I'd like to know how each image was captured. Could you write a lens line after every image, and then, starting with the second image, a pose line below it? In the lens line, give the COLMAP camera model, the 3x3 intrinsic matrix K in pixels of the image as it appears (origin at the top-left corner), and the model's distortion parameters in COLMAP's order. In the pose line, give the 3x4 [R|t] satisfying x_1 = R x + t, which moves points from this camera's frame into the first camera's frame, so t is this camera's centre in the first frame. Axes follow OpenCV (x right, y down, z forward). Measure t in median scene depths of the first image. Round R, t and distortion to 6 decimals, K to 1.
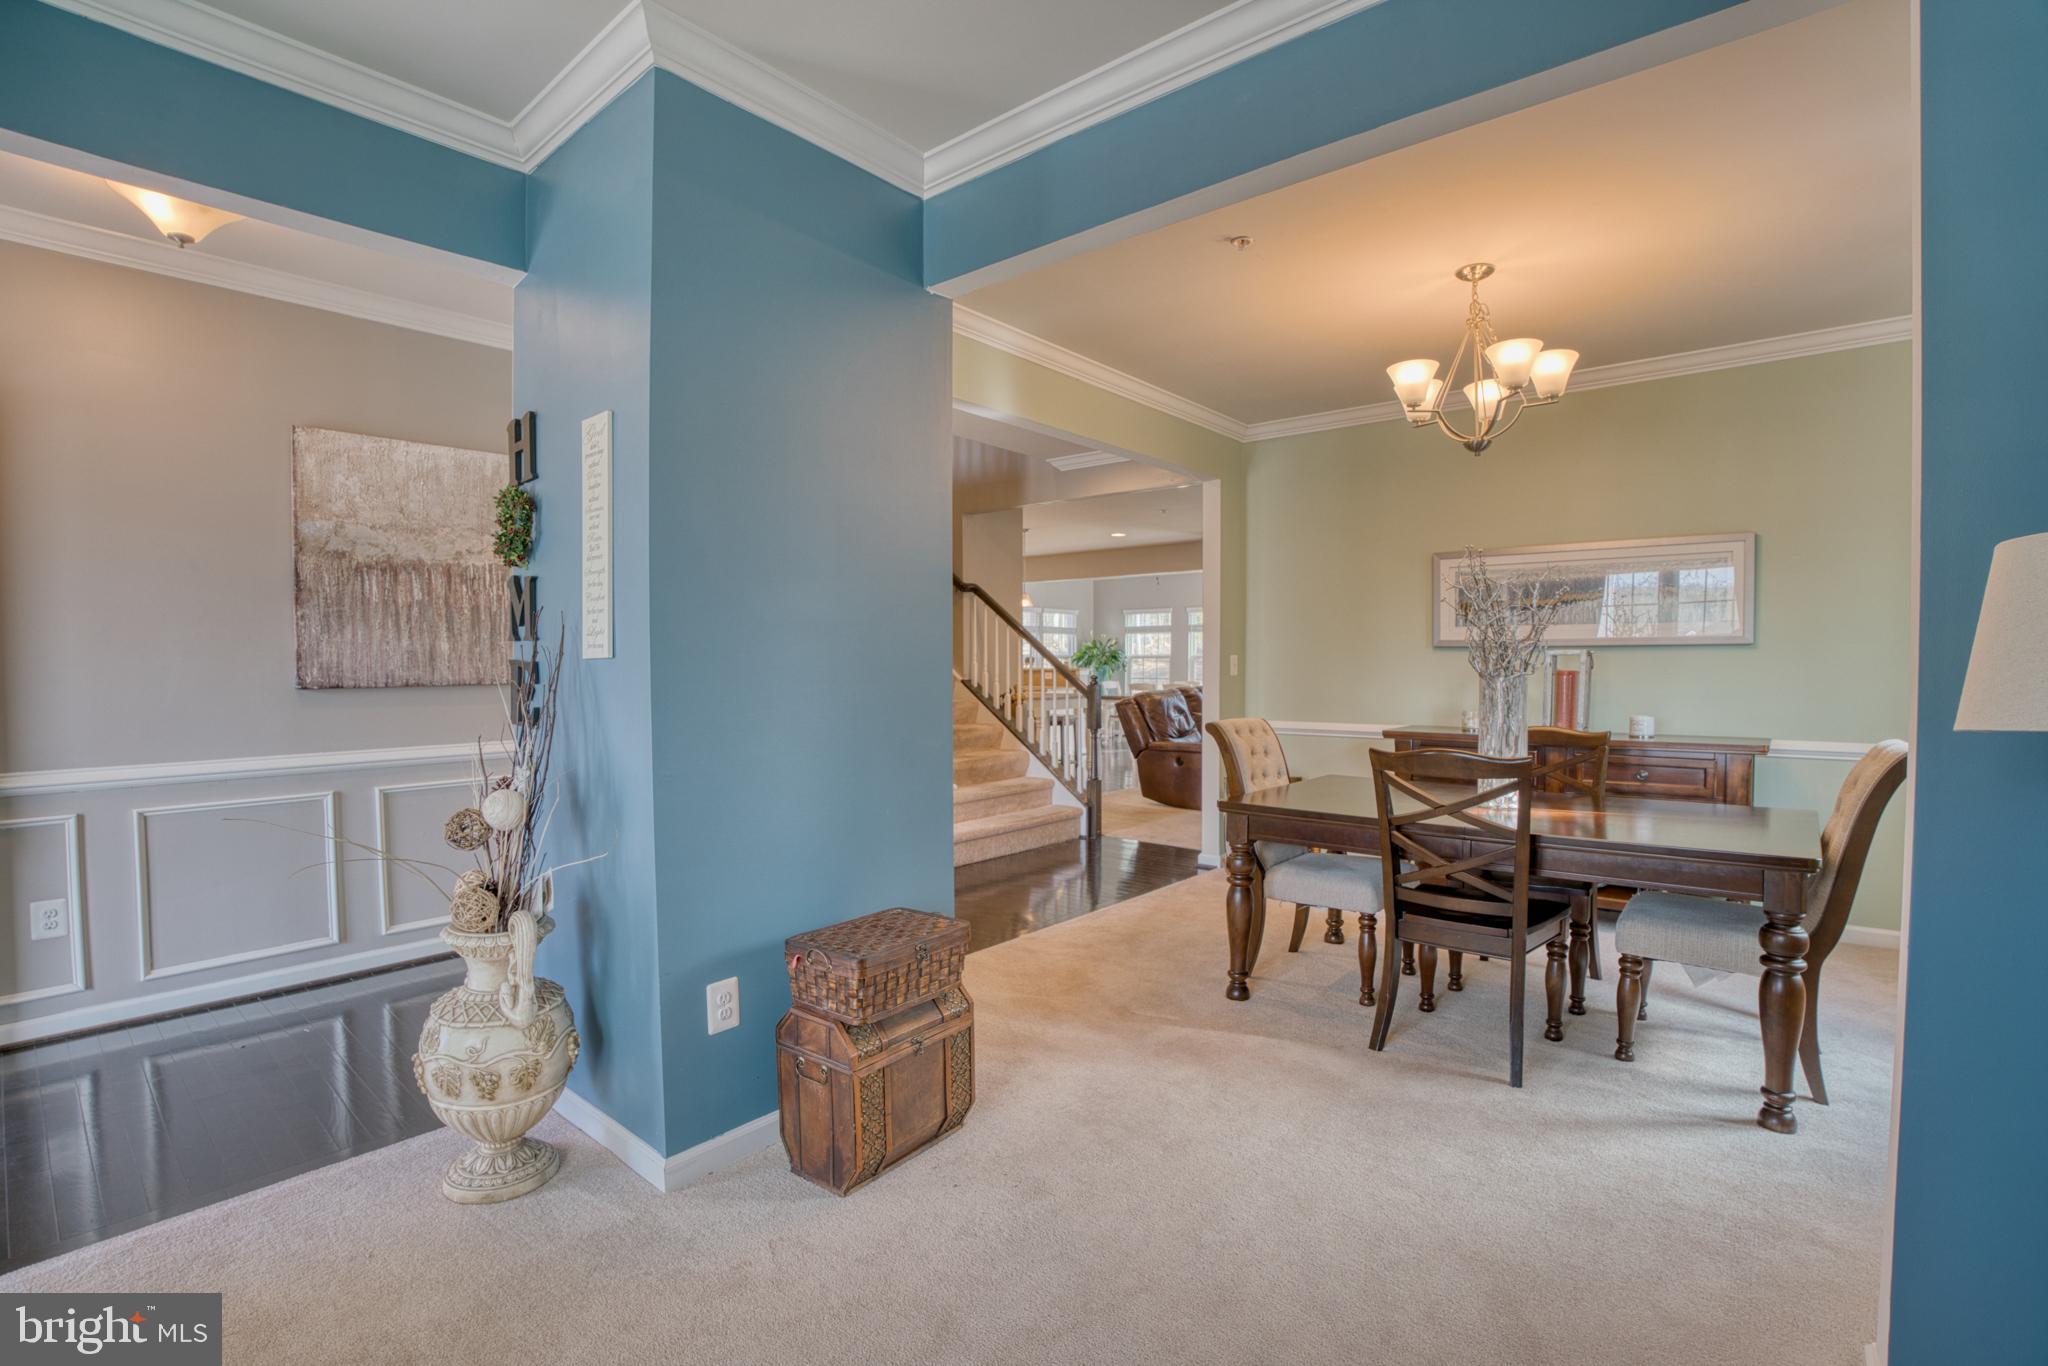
lens RADIAL K [[950.9, 0, 1022.5], [0, 950.9, 690.7], [0, 0, 1]] dist [-0.077010, 0.026778]
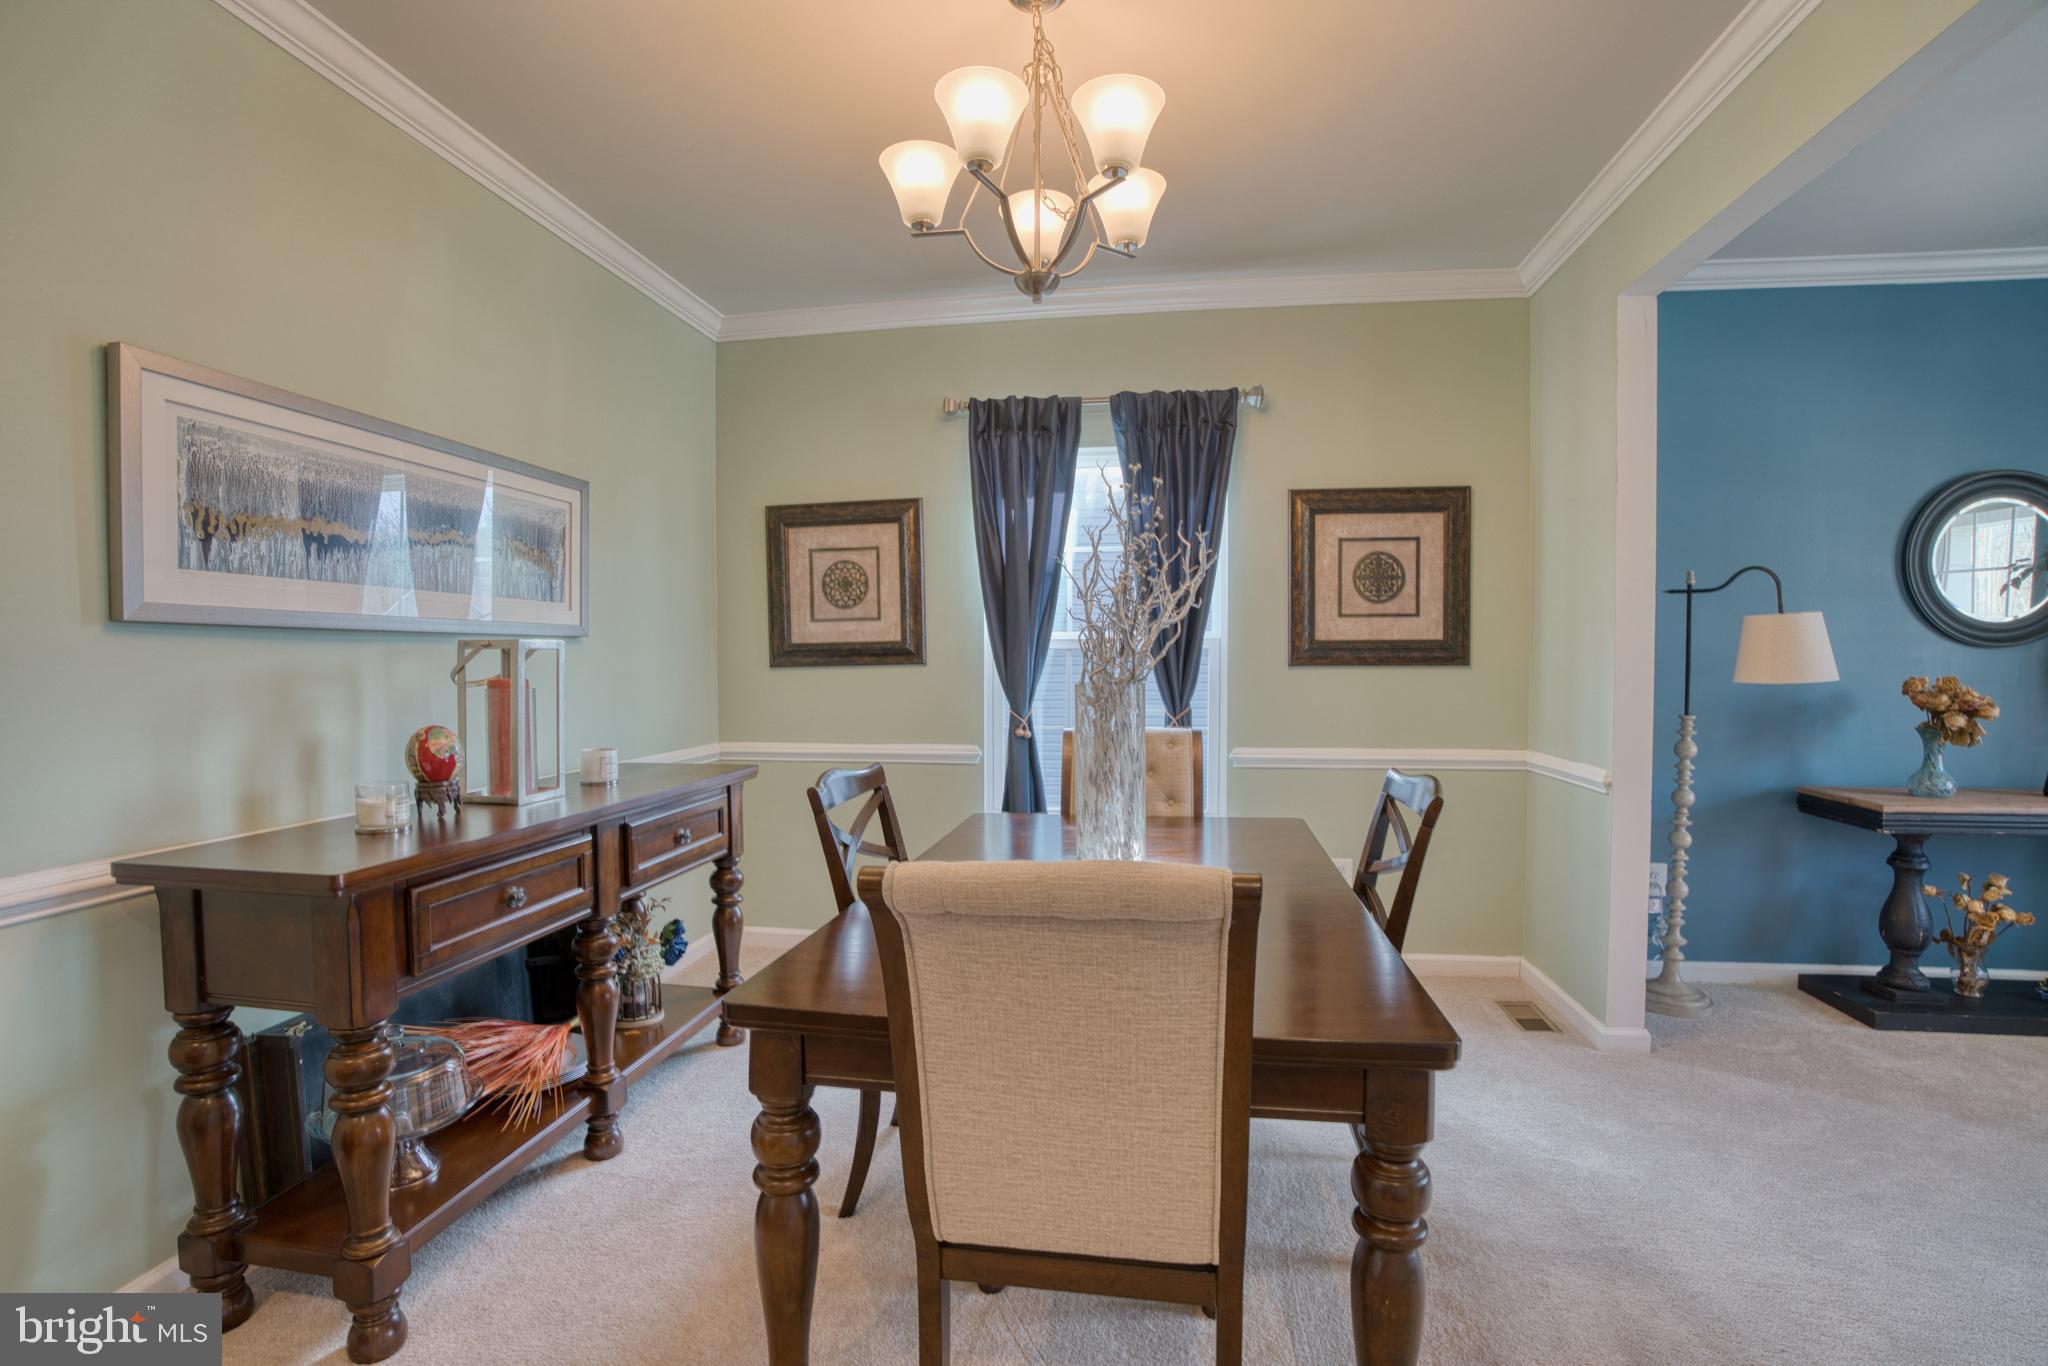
lens RADIAL K [[943.4, 0, 1017.5], [0, 943.4, 688.0], [0, 0, 1]] dist [-0.071044, 0.020662]
pose [[-0.528604, -0.021991, 0.848584, -0.005580], [0.032702, 0.998395, 0.046244, -0.044926], [-0.848239, 0.052196, -0.527036, 1.454230]]
